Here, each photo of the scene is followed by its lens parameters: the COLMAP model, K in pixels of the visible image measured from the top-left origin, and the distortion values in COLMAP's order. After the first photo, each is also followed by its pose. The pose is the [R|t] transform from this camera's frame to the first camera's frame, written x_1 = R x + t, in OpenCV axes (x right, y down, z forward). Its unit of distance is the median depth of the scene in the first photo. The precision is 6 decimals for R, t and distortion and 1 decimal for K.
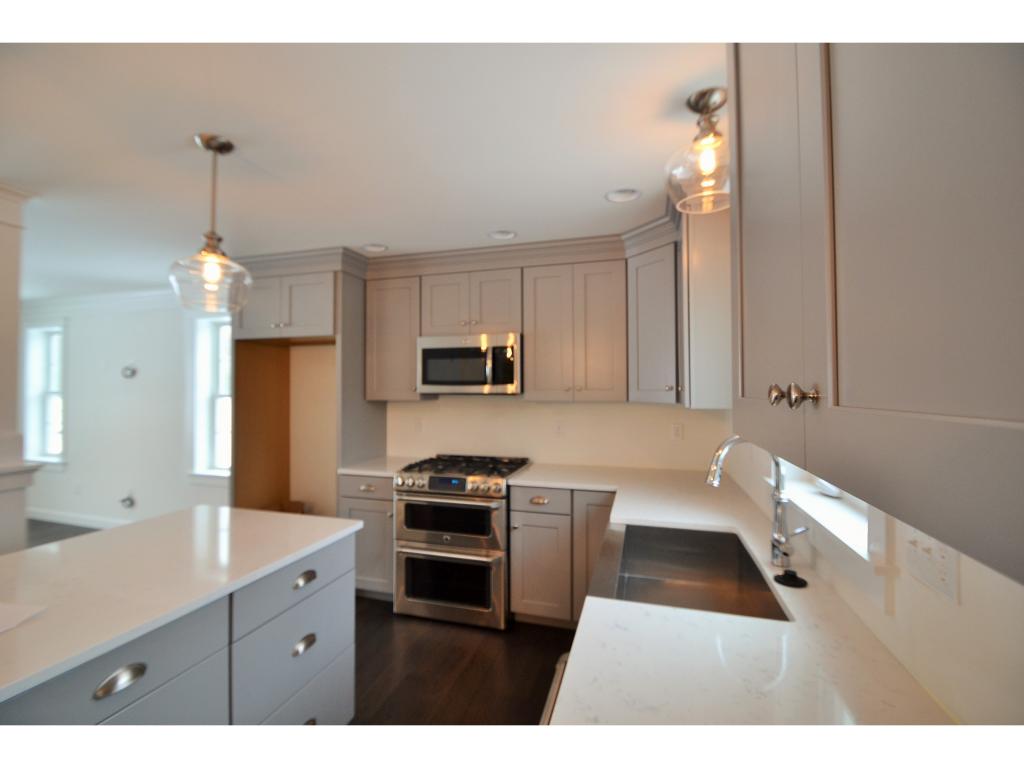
lens RADIAL K [[462.2, 0, 506.6], [0, 462.2, 381.0], [0, 0, 1]] dist [-0.004146, -0.000580]
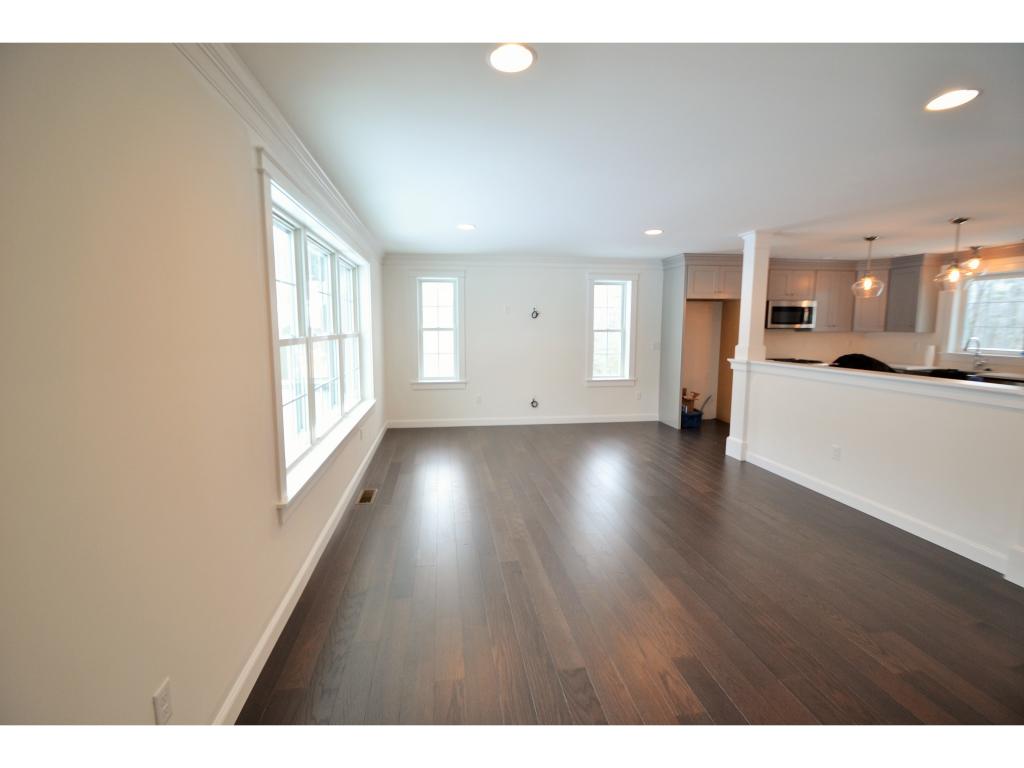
lens RADIAL K [[456.0, 0, 507.6], [0, 456.0, 377.5], [0, 0, 1]] dist [-0.018422, -0.000630]
pose [[0.906425, -0.048812, 0.419536, -2.381018], [-0.004924, 0.992011, 0.126058, -0.003994], [-0.422338, -0.116328, 0.898943, -0.389457]]
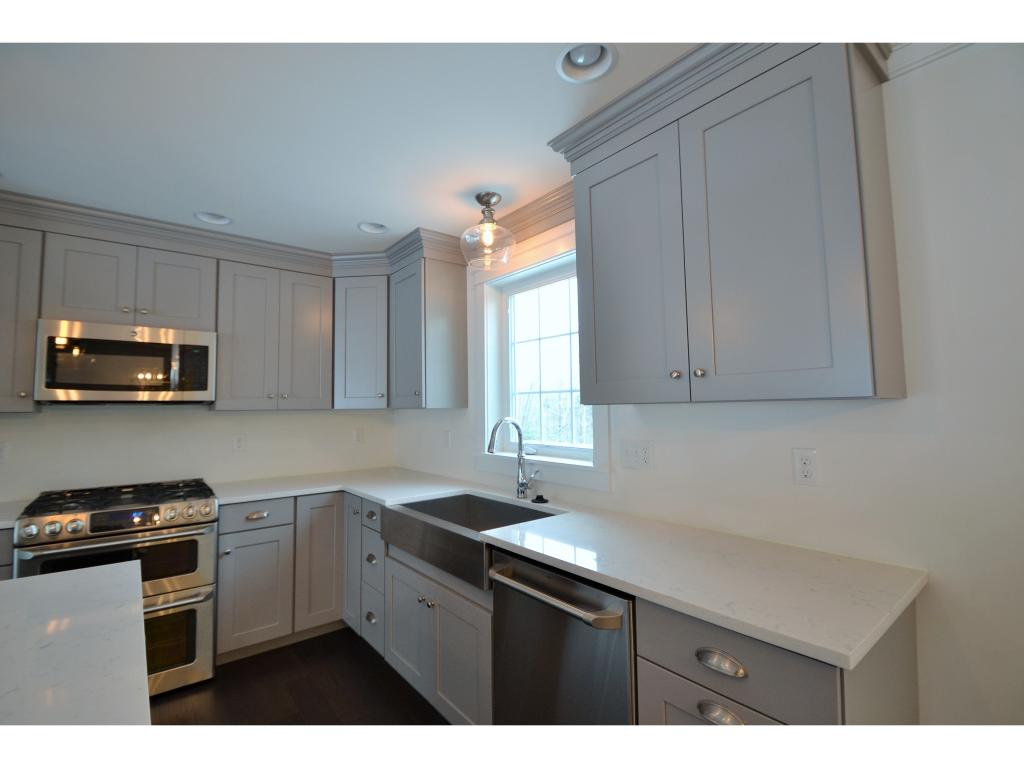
lens RADIAL K [[456.0, 0, 507.6], [0, 456.0, 377.5], [0, 0, 1]] dist [-0.018422, -0.000630]
pose [[0.560474, 0.051162, 0.826590, -0.388656], [0.000822, 0.998055, -0.062333, 0.038443], [-0.828171, 0.035616, 0.559342, 0.069723]]
